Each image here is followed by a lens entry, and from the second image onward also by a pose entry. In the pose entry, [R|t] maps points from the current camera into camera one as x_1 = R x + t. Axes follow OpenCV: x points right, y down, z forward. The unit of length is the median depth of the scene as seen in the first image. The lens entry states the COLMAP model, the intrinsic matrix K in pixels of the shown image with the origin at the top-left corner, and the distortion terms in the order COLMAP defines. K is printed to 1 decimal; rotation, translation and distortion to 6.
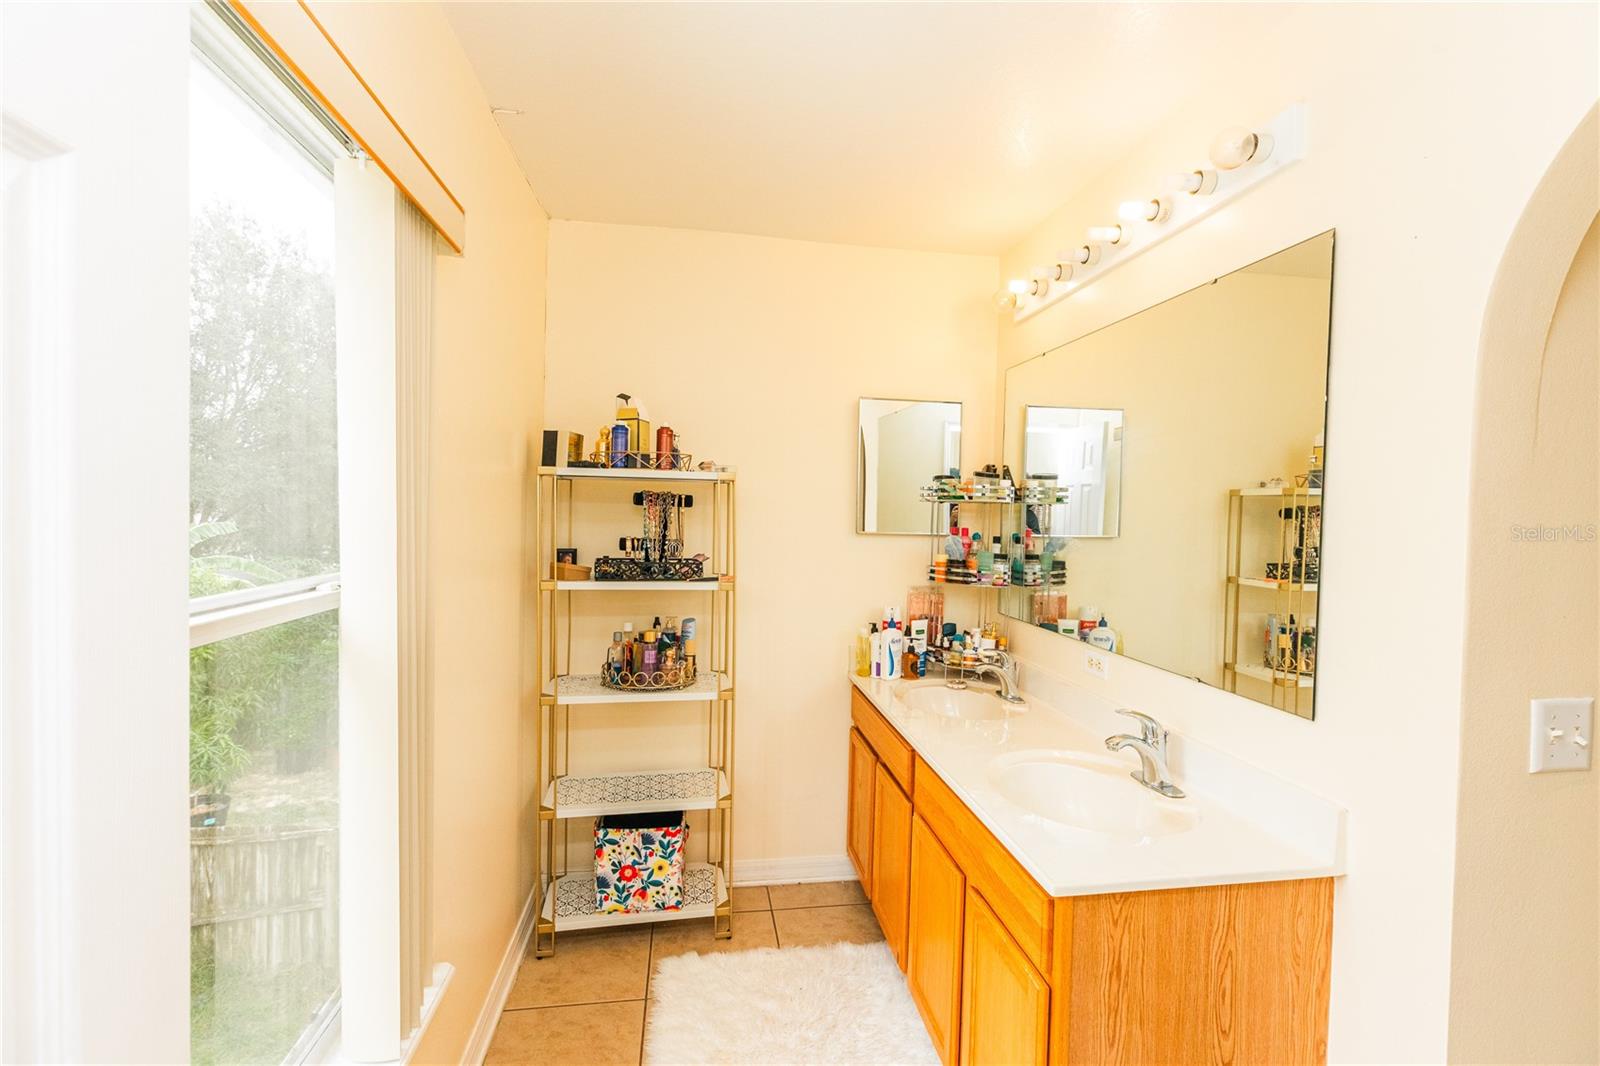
lens RADIAL K [[719.8, 0, 814.3], [0, 719.8, 531.9], [0, 0, 1]] dist [0.004269, -0.000473]
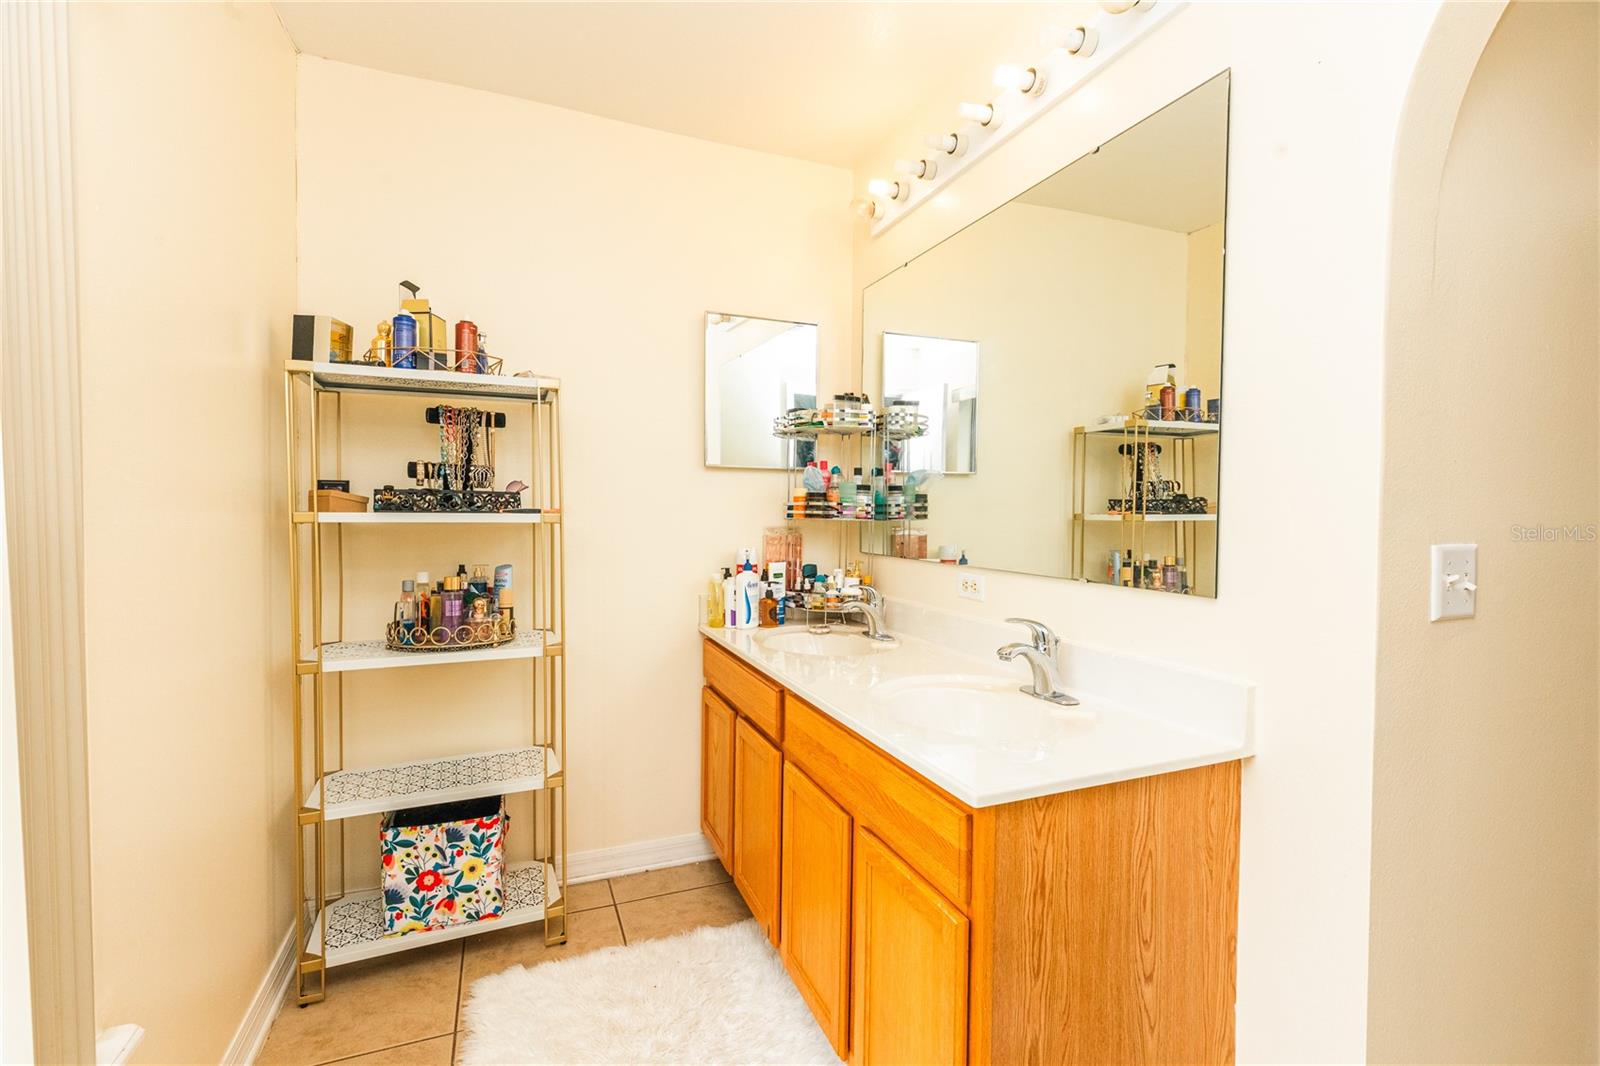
lens RADIAL K [[719.8, 0, 814.3], [0, 719.8, 531.9], [0, 0, 1]] dist [0.004269, -0.000473]
pose [[0.972716, -0.021461, 0.231004, -0.019065], [0.022048, 0.999757, 0.000040, 0.096851], [-0.230949, 0.005055, 0.972953, 0.122057]]
